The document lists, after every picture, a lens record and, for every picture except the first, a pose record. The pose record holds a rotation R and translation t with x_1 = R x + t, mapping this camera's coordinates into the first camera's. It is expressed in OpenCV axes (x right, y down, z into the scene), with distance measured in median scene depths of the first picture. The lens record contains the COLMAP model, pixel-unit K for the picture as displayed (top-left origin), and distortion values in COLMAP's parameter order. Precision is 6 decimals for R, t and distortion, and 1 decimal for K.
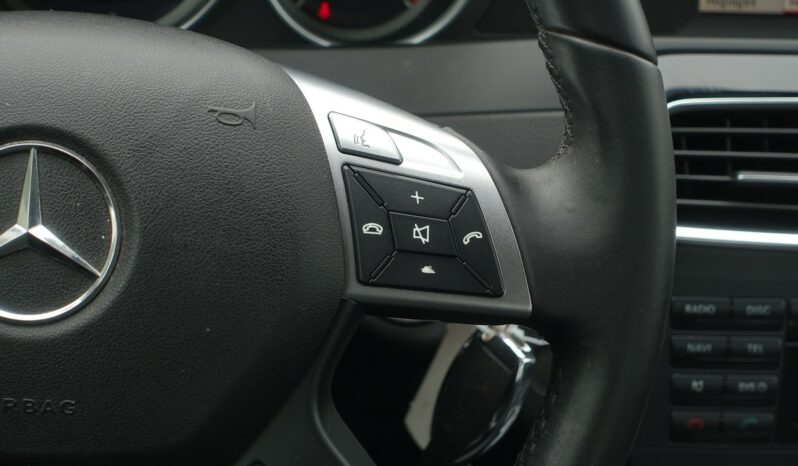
lens RADIAL K [[1464.6, 0, 399.0], [0, 1464.6, 233.0], [0, 0, 1]] dist [-0.197987, 0.010100]
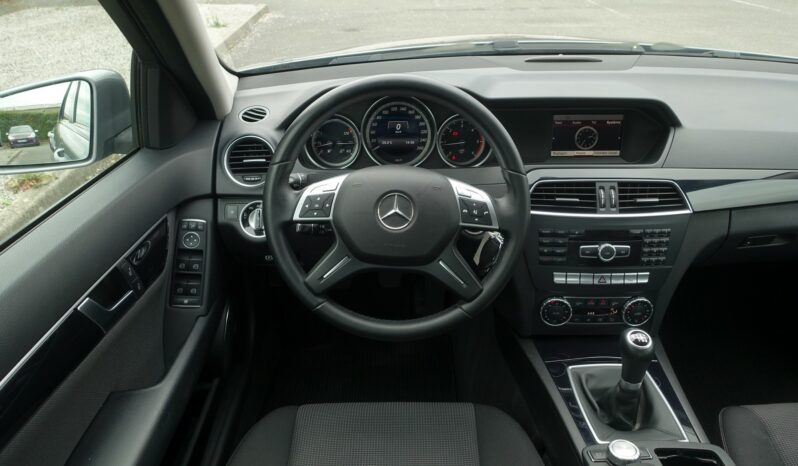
lens RADIAL K [[546.5, 0, 400.8], [0, 546.5, 230.2], [0, 0, 1]] dist [-0.004095, -0.000860]
pose [[0.990353, 0.006342, -0.138423, 0.021615], [-0.003146, 0.999724, 0.023296, 0.018905], [0.138532, -0.022636, 0.990099, -0.802580]]
